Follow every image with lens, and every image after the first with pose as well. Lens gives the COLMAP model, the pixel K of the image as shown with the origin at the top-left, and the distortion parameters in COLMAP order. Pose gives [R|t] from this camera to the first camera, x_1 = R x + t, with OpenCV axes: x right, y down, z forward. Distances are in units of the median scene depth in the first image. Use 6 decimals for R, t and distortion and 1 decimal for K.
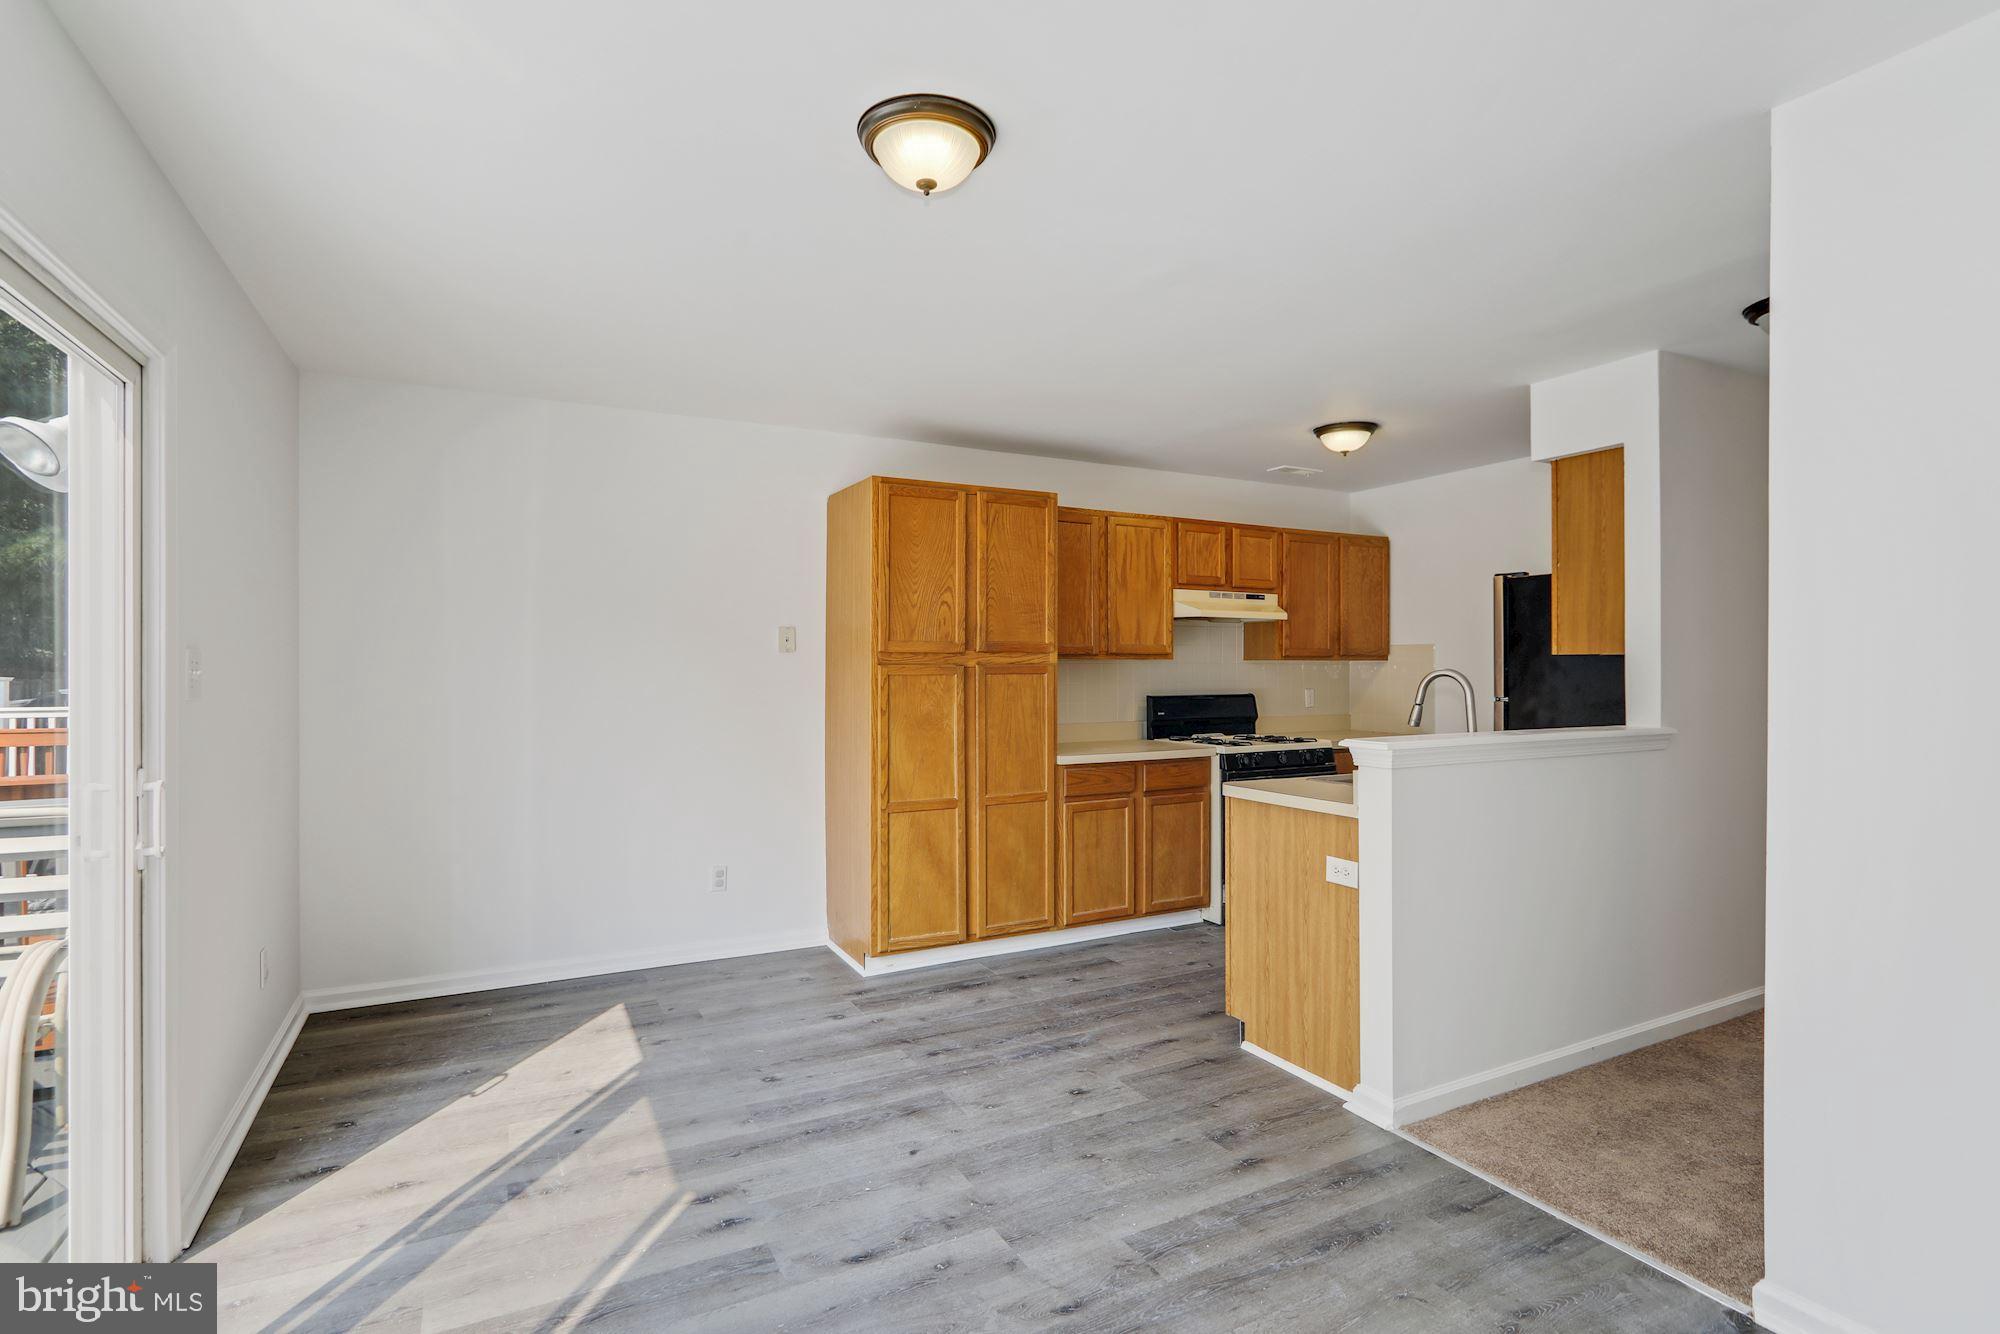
lens RADIAL K [[976.1, 0, 992.0], [0, 976.1, 671.2], [0, 0, 1]] dist [0.003775, 0.003265]
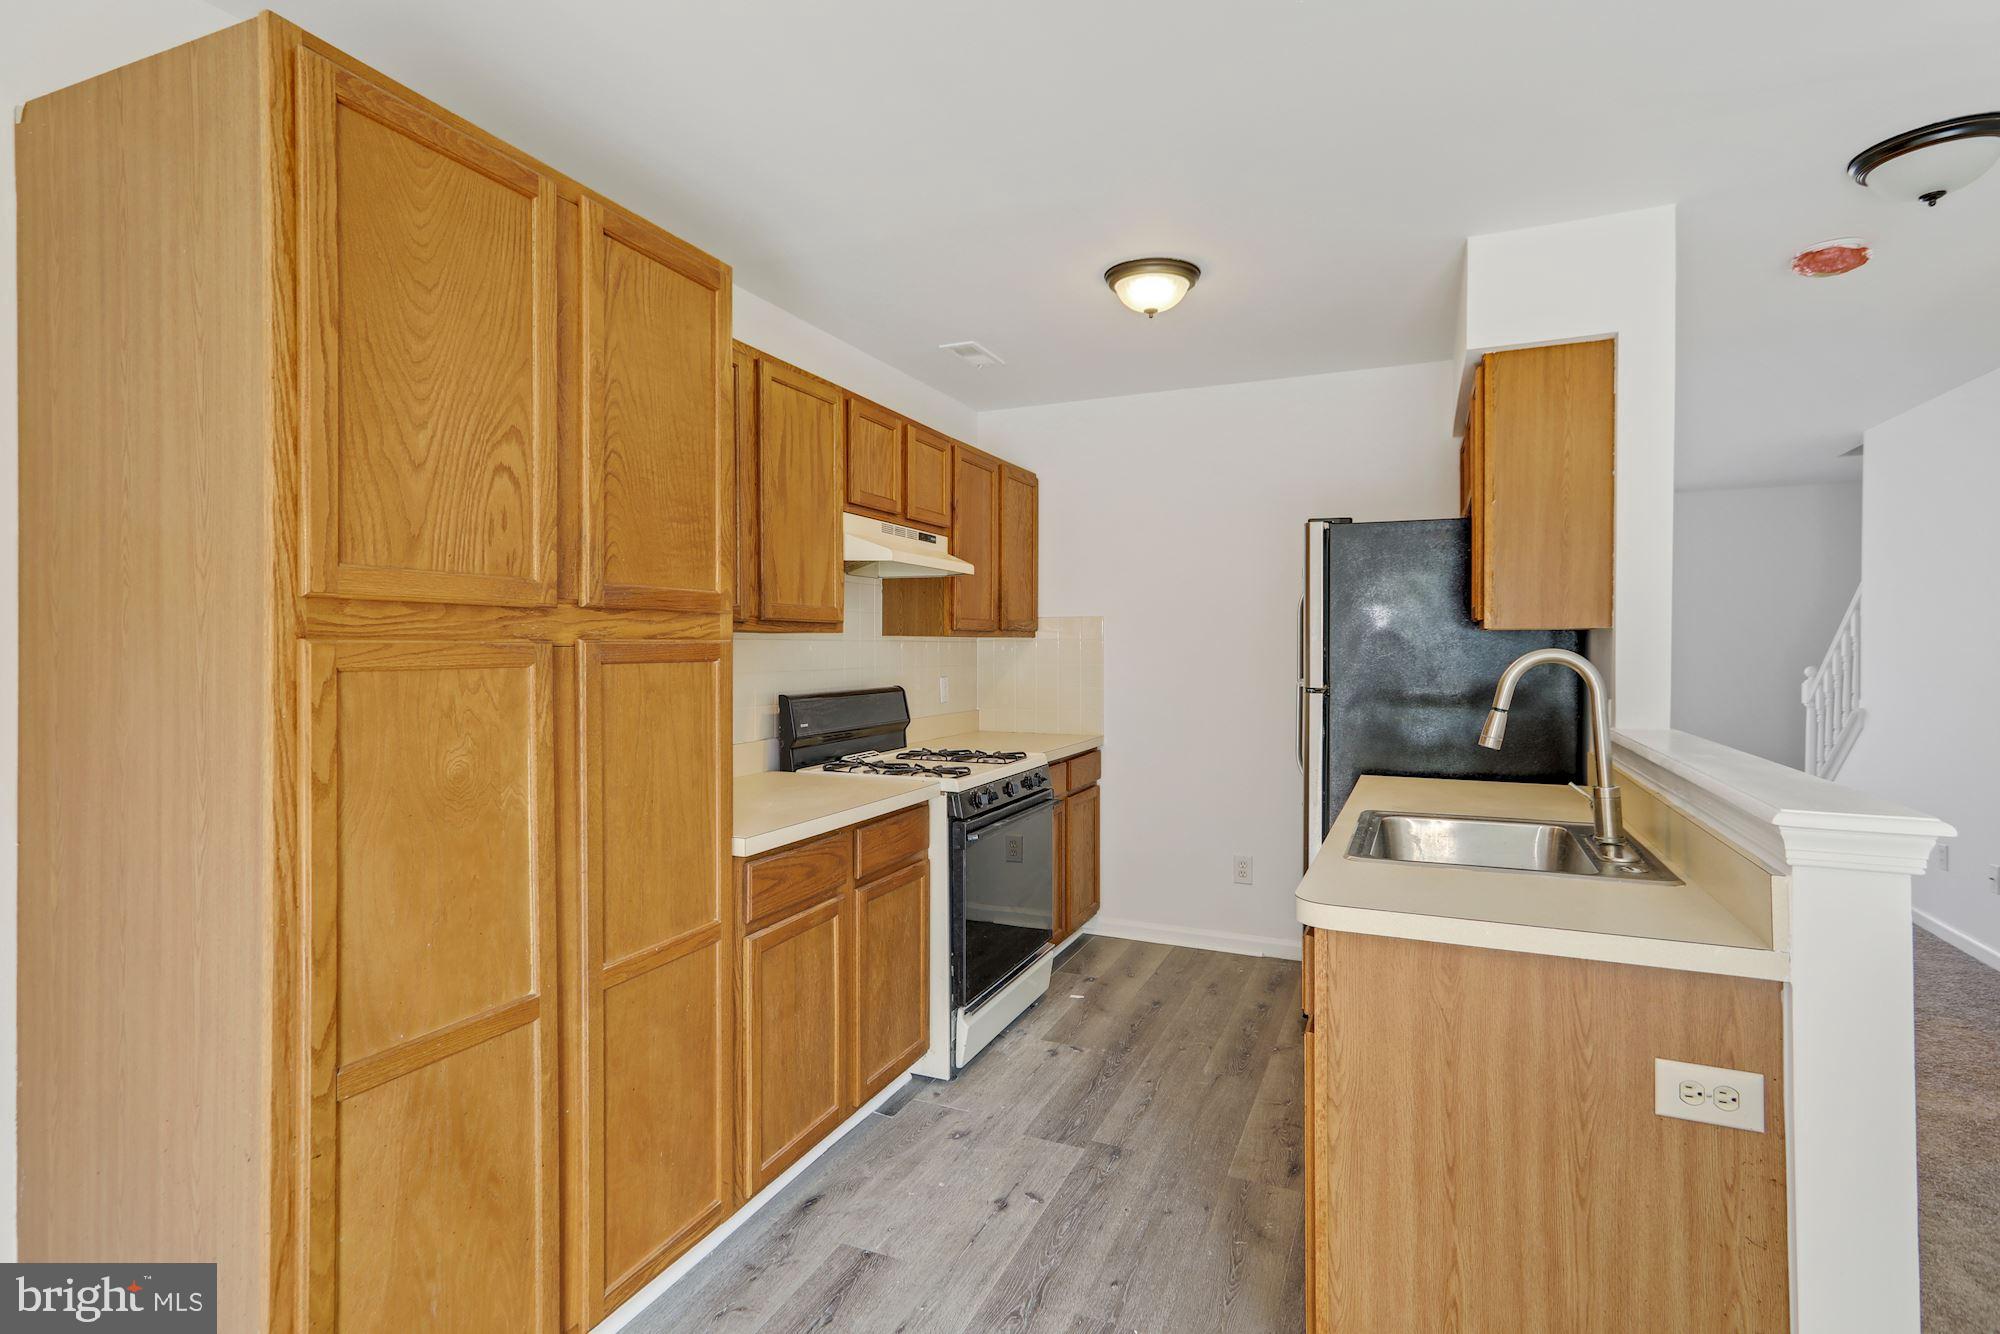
lens RADIAL K [[976.1, 0, 984.1], [0, 976.1, 652.1], [0, 0, 1]] dist [0.003775, 0.003265]
pose [[0.783468, -0.003294, 0.621423, -0.136360], [0.001601, 0.999993, 0.003282, -0.002600], [-0.621430, -0.001576, 0.783468, 0.606450]]
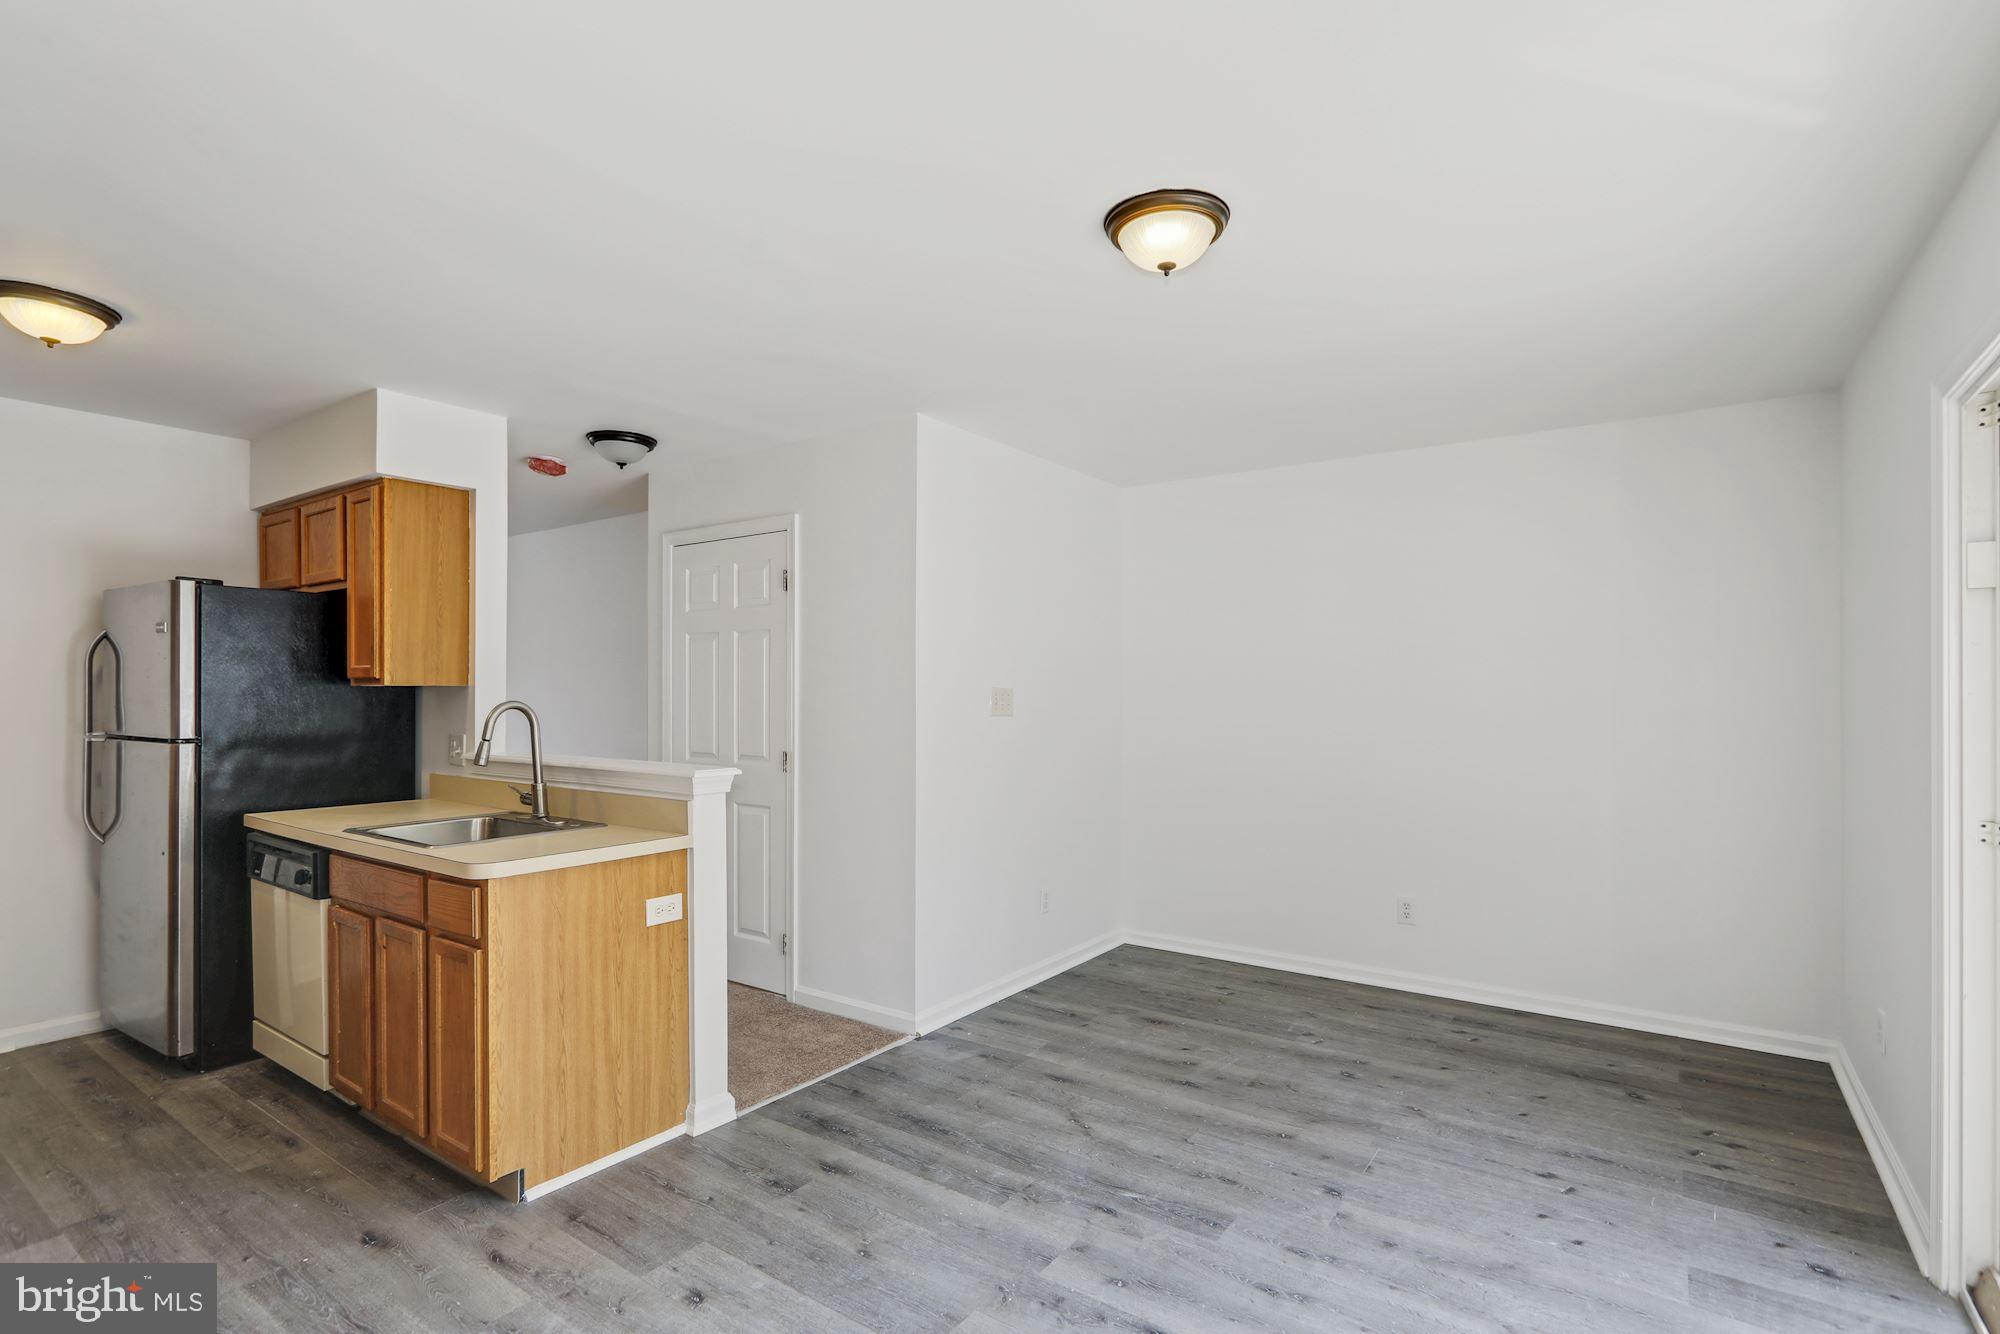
lens RADIAL K [[976.1, 0, 990.5], [0, 976.1, 696.5], [0, 0, 1]] dist [0.003775, 0.003265]
pose [[-0.457792, -0.000892, 0.889059, -0.468818], [0.001643, 0.999997, 0.001849, -0.006417], [-0.889058, 0.002307, -0.457789, 0.823384]]
